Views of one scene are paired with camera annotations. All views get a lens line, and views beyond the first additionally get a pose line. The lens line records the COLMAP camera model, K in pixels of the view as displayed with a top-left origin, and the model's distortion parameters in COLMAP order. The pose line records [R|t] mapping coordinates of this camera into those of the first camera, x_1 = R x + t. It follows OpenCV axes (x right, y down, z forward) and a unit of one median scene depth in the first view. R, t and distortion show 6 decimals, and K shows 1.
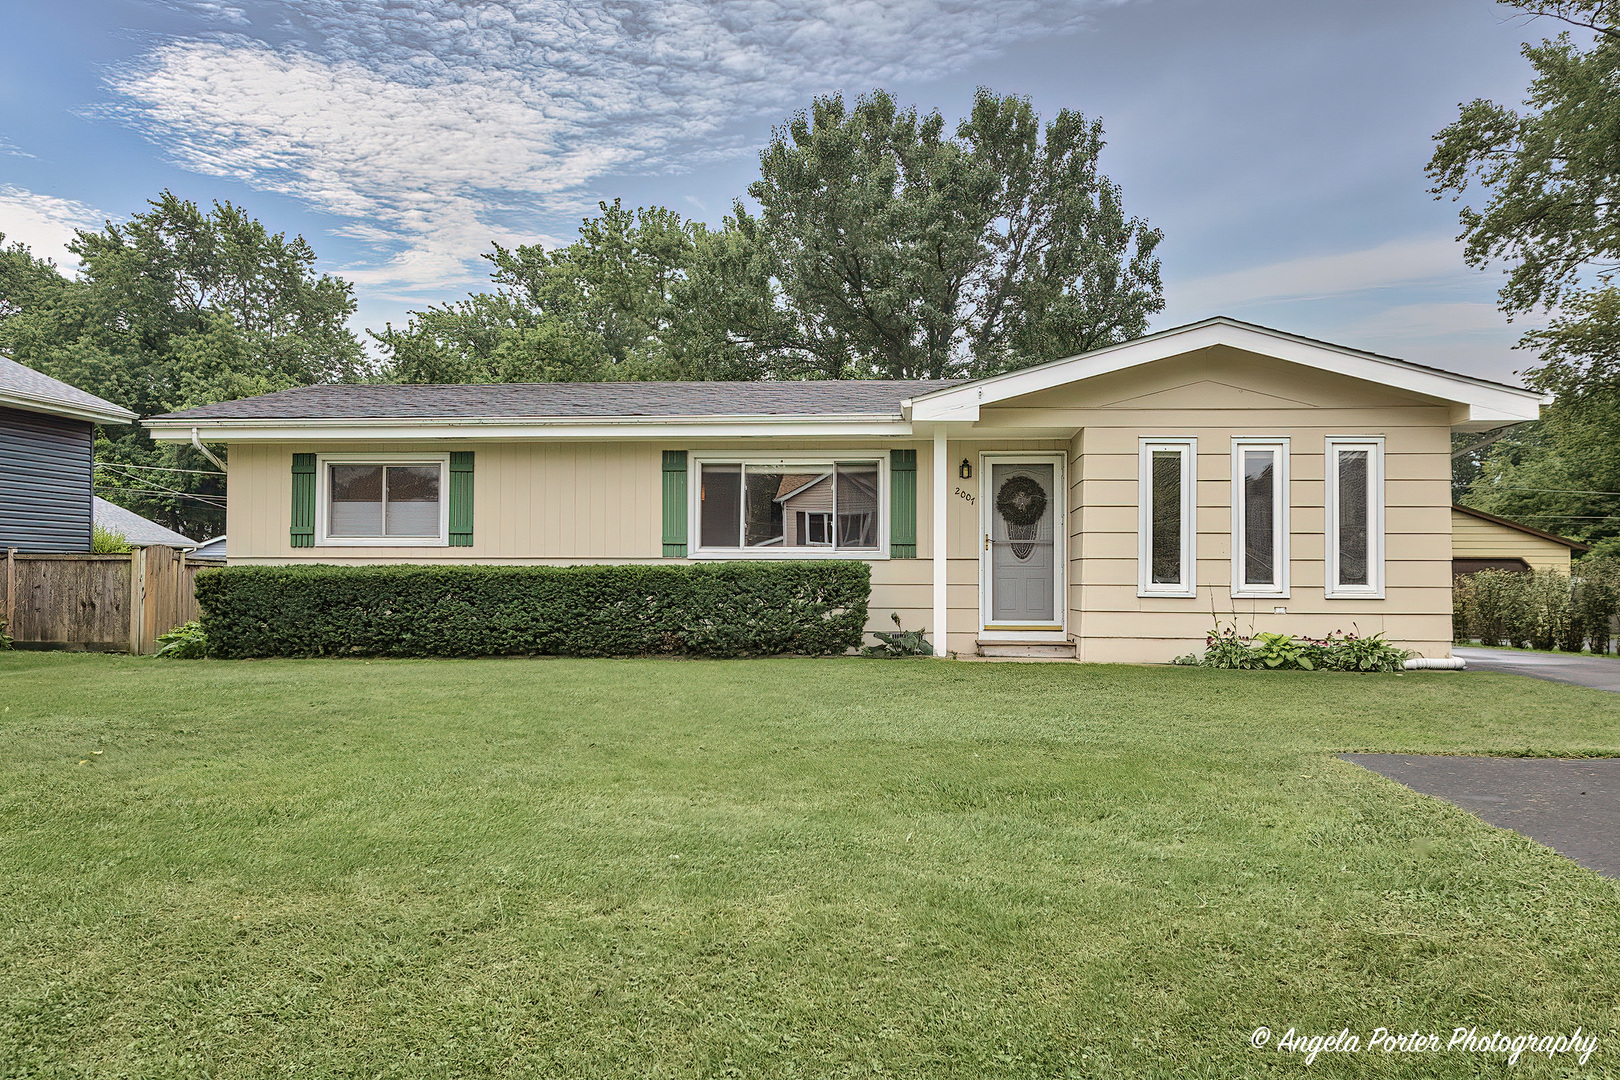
lens RADIAL K [[1310.1, 0, 808.0], [0, 1310.1, 540.3], [0, 0, 1]] dist [-0.004839, -0.002699]
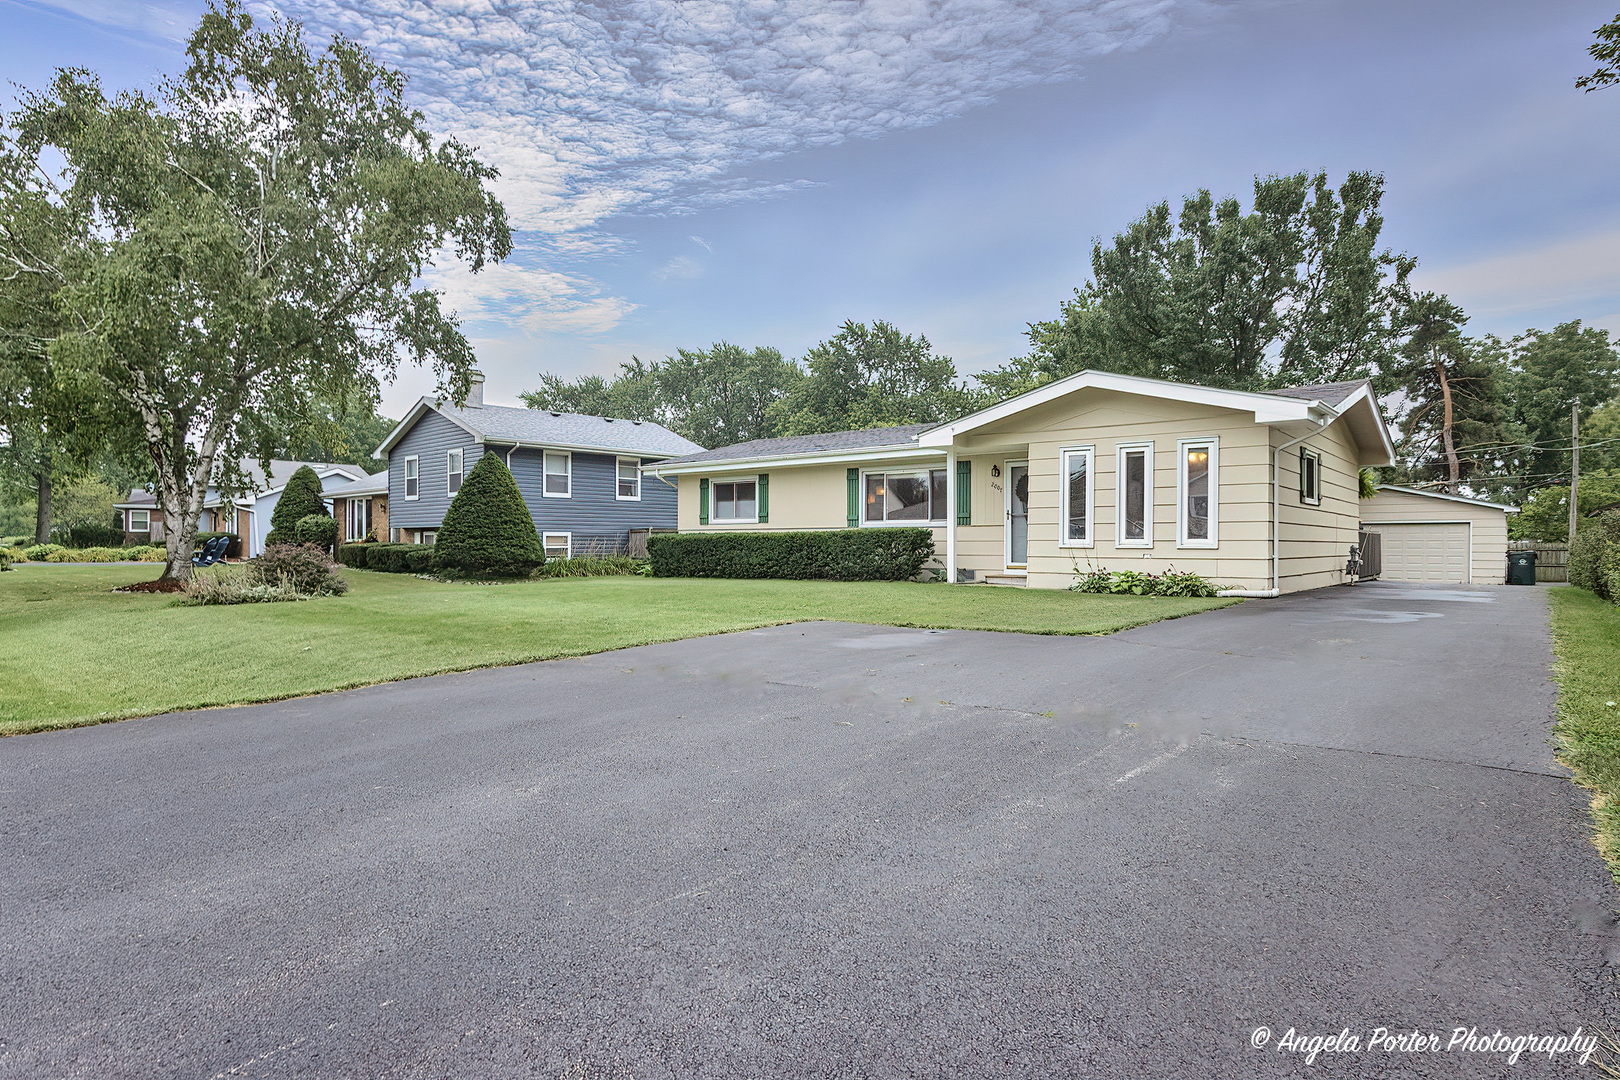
lens RADIAL K [[887.9, 0, 811.9], [0, 887.9, 539.0], [0, 0, 1]] dist [0.005788, 0.000628]
pose [[0.831246, -0.006844, -0.555862, 0.537911], [0.020853, 0.999604, 0.018876, 0.005342], [0.555513, -0.027282, 0.831060, -0.060943]]
